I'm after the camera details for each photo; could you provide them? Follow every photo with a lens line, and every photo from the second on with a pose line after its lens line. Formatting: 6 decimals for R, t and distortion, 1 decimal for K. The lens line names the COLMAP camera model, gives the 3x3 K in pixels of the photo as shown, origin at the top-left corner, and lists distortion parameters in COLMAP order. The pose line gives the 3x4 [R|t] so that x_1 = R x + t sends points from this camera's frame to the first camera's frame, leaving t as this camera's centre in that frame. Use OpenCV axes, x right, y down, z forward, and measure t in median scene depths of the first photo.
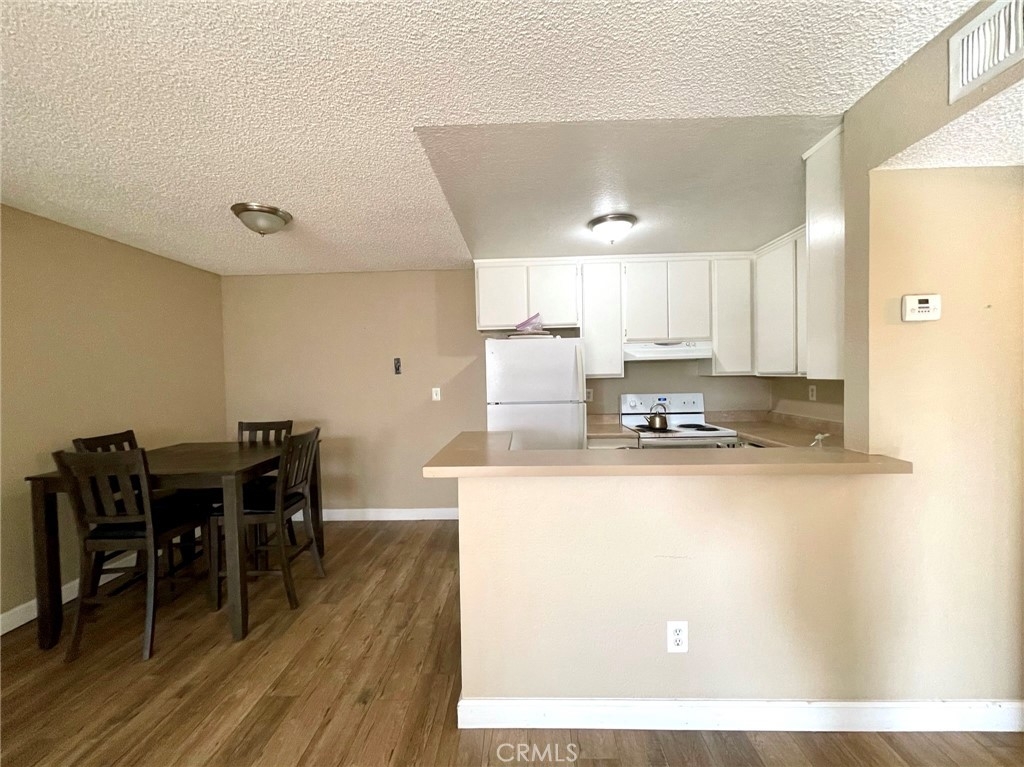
lens RADIAL K [[413.7, 0, 508.8], [0, 413.7, 384.8], [0, 0, 1]] dist [-0.000114, 0.000179]
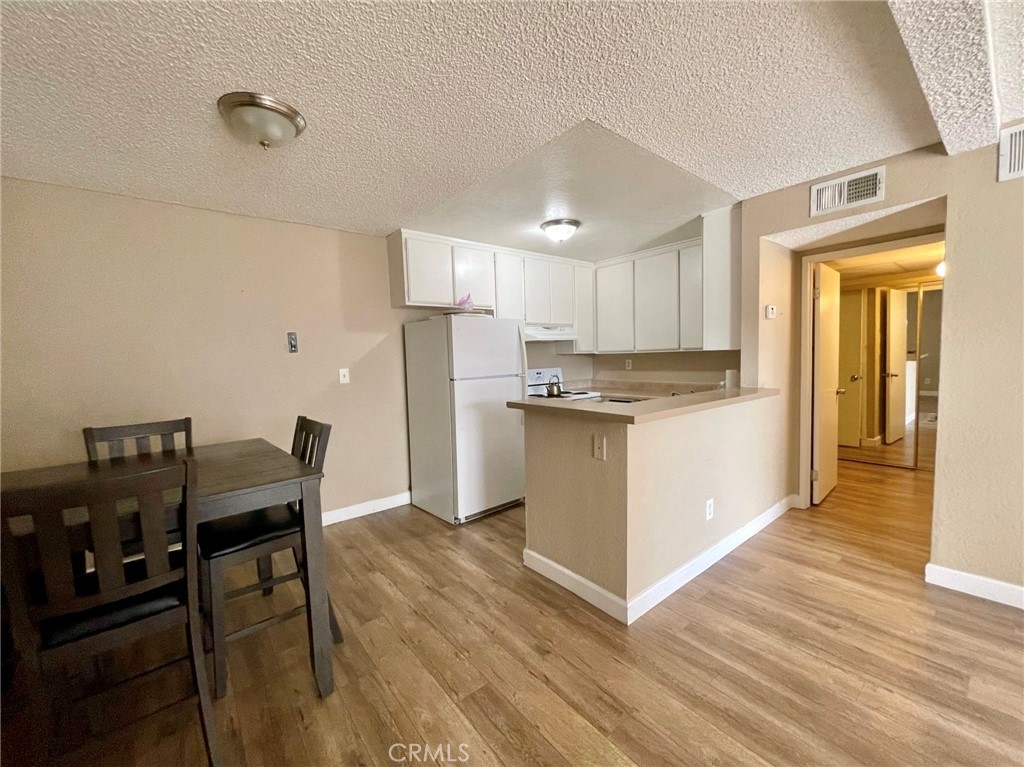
lens RADIAL K [[409.9, 0, 513.3], [0, 409.9, 385.3], [0, 0, 1]] dist [-0.000803, -0.000010]
pose [[0.756439, -0.049093, 0.652219, -0.592842], [0.030183, 0.998737, 0.040170, 0.023579], [-0.653367, -0.010700, 0.756966, 0.153011]]
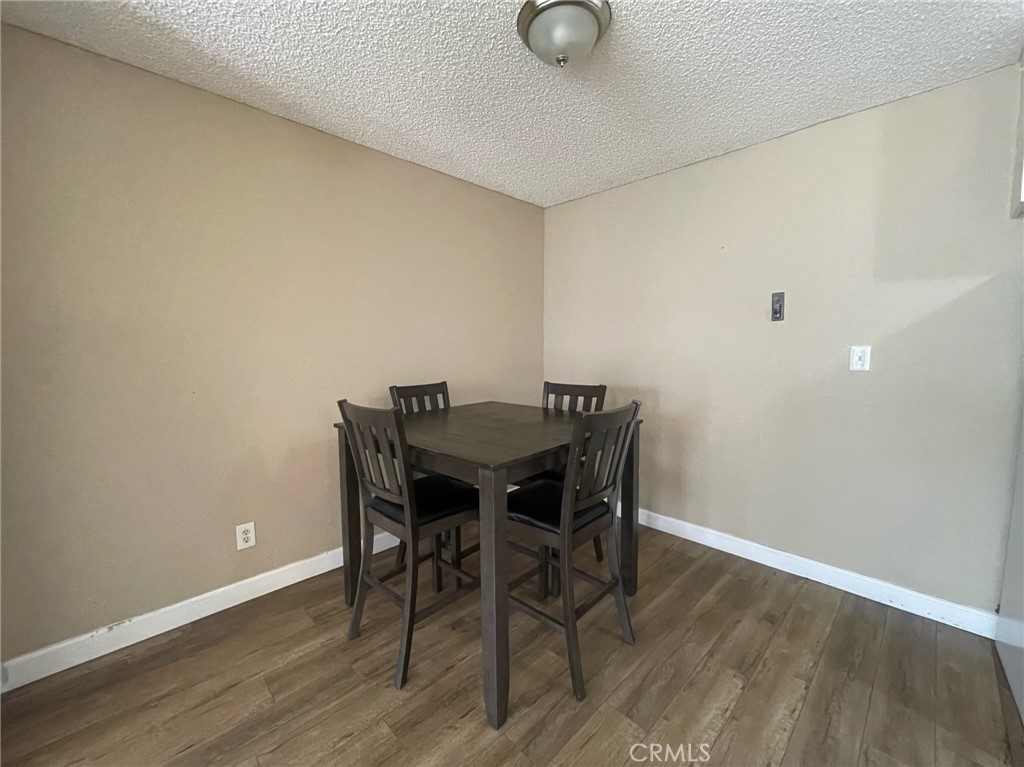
lens RADIAL K [[413.7, 0, 508.8], [0, 413.7, 384.8], [0, 0, 1]] dist [-0.000114, 0.000179]
pose [[0.720777, 0.081811, -0.688322, -0.169639], [-0.028624, 0.995677, 0.088368, 0.029595], [0.692576, -0.043991, 0.720002, 0.406018]]
